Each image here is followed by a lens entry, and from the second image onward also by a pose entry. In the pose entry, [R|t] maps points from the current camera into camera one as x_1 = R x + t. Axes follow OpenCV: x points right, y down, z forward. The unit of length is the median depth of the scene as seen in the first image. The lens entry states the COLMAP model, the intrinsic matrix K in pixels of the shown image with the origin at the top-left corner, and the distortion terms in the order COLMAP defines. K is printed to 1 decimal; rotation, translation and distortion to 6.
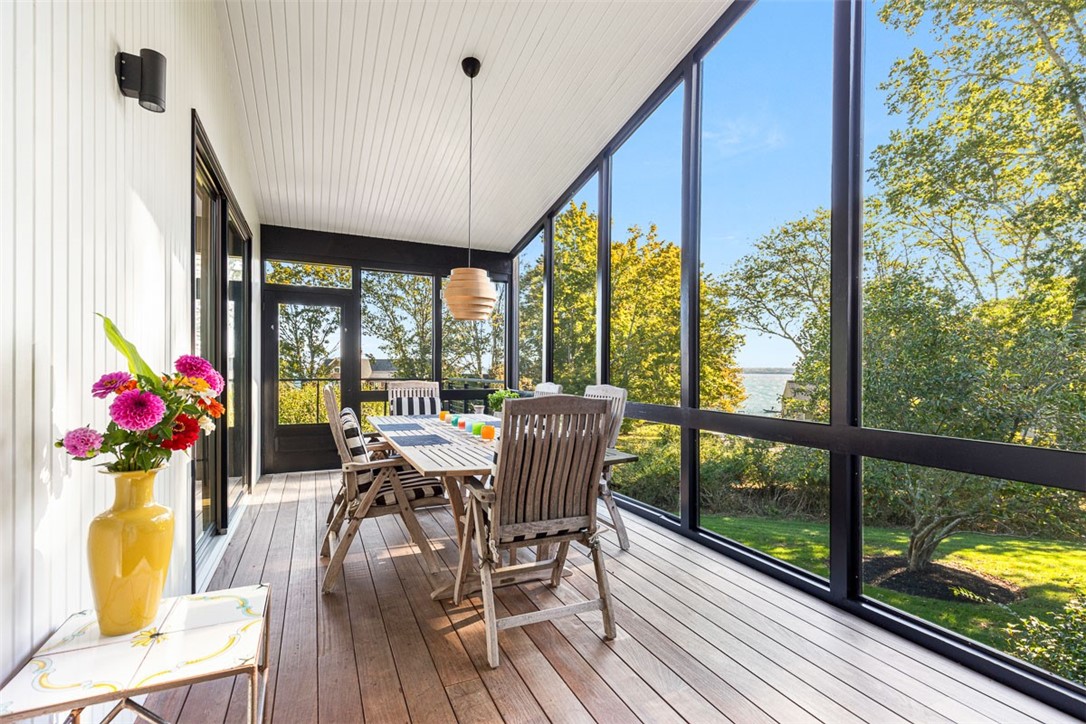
lens RADIAL K [[498.5, 0, 544.8], [0, 498.5, 367.5], [0, 0, 1]] dist [0.009495, 0.000087]
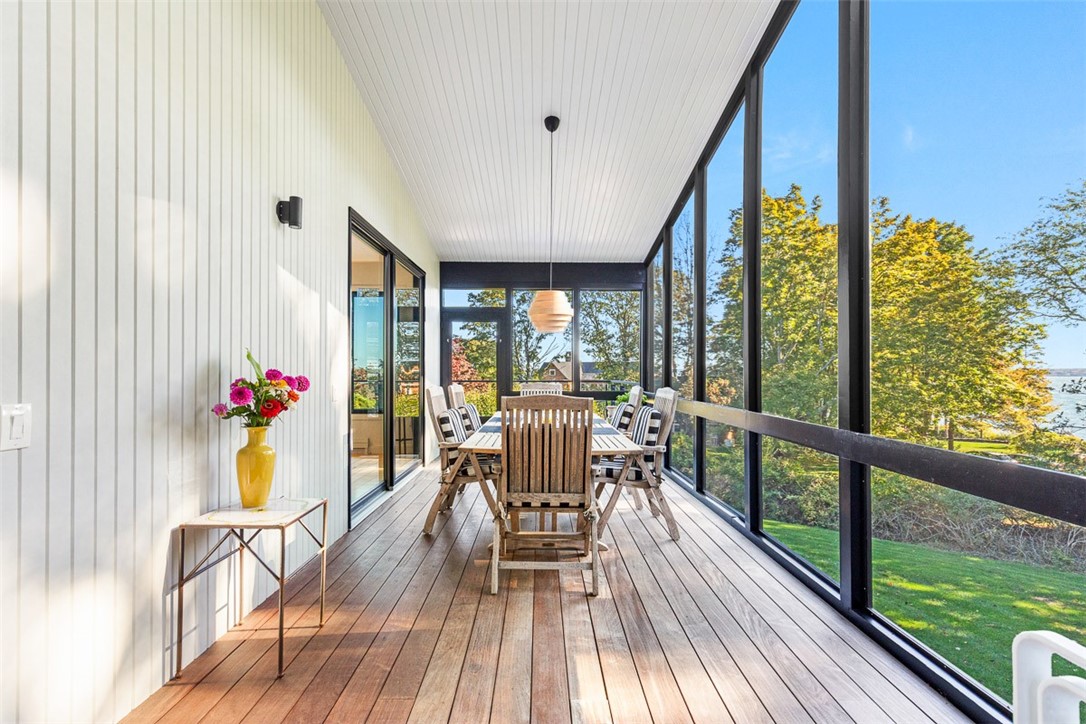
lens RADIAL K [[498.5, 0, 539.3], [0, 498.5, 364.3], [0, 0, 1]] dist [0.009495, 0.000087]
pose [[0.906635, -0.009460, -0.421810, 0.330485], [0.004995, 0.999919, -0.011690, -0.004542], [0.421887, 0.008492, 0.906609, -0.103014]]
